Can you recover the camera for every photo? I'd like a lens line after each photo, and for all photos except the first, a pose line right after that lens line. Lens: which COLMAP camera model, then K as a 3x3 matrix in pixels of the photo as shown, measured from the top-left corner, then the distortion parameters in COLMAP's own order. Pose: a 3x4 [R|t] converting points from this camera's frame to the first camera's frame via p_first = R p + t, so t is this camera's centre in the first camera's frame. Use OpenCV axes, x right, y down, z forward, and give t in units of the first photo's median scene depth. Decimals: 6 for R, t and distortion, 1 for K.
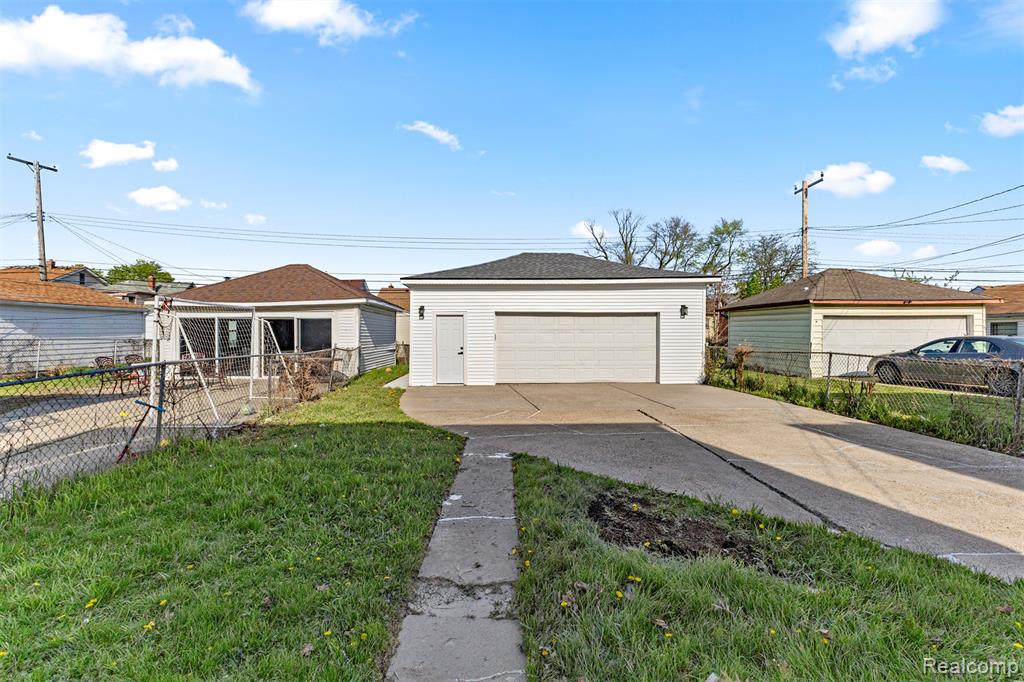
lens RADIAL K [[442.9, 0, 512.0], [0, 442.9, 341.0], [0, 0, 1]] dist [0.004988, -0.000118]
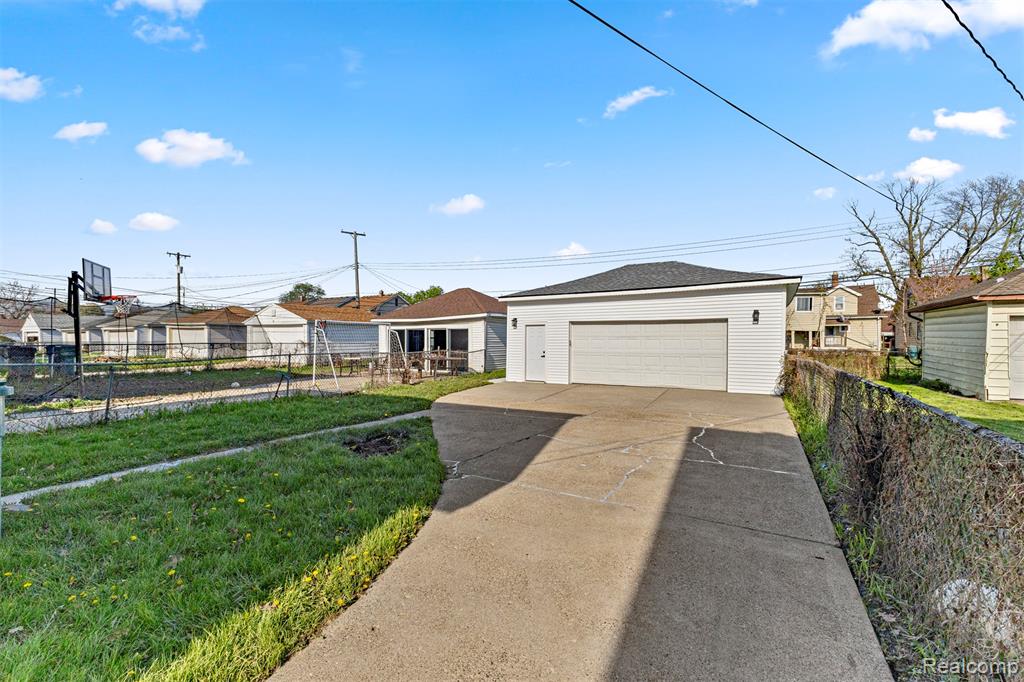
lens RADIAL K [[442.9, 0, 512.0], [0, 442.9, 341.0], [0, 0, 1]] dist [0.004988, -0.000118]
pose [[0.848276, 0.002053, -0.529550, 0.386360], [-0.009619, 0.999887, -0.011532, 0.000456], [0.529467, 0.014877, 0.848200, -0.060100]]
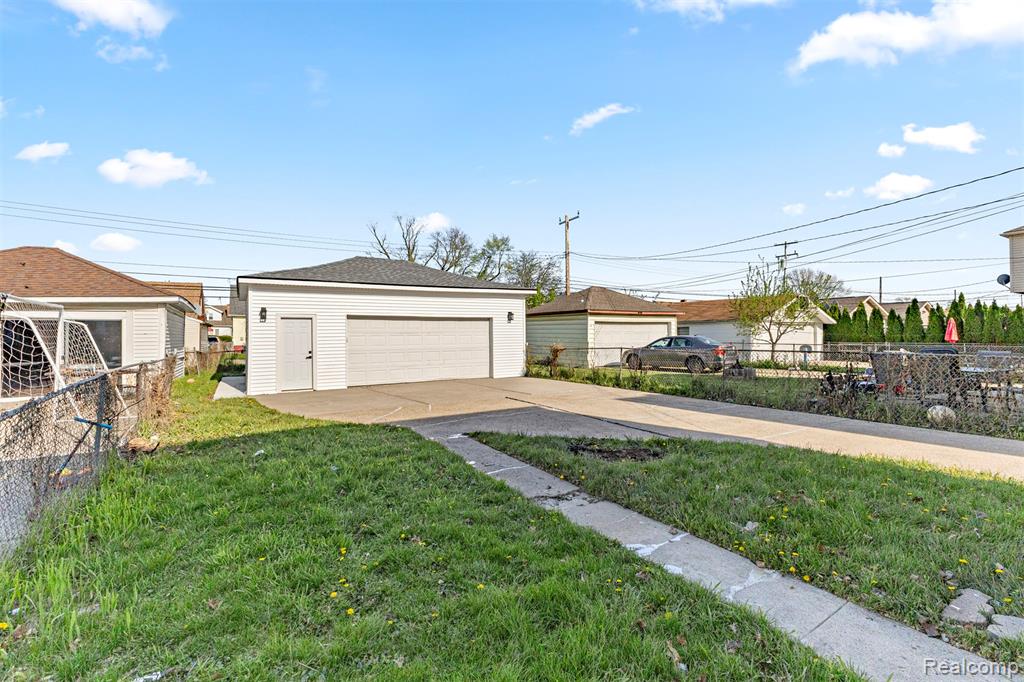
lens RADIAL K [[443.5, 0, 515.1], [0, 443.5, 336.5], [0, 0, 1]] dist [-0.000766, 0.000031]
pose [[0.870249, -0.007967, 0.492547, -0.171420], [0.015897, 0.999803, -0.011916, 0.000497], [-0.492355, 0.018200, 0.870204, -0.051821]]
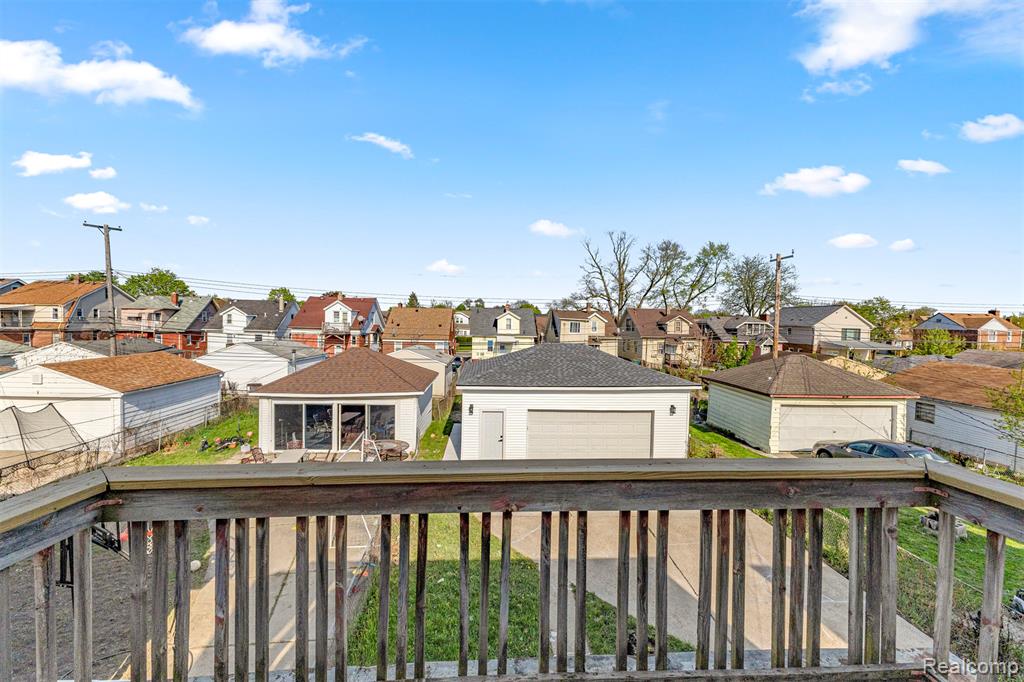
lens RADIAL K [[437.4, 0, 512.8], [0, 437.4, 339.5], [0, 0, 1]] dist [0.005468, 0.000509]
pose [[0.999520, 0.019222, 0.024279, -0.099296], [-0.019844, 0.999474, 0.025636, -0.257068], [-0.023773, -0.026106, 0.999376, -0.227257]]
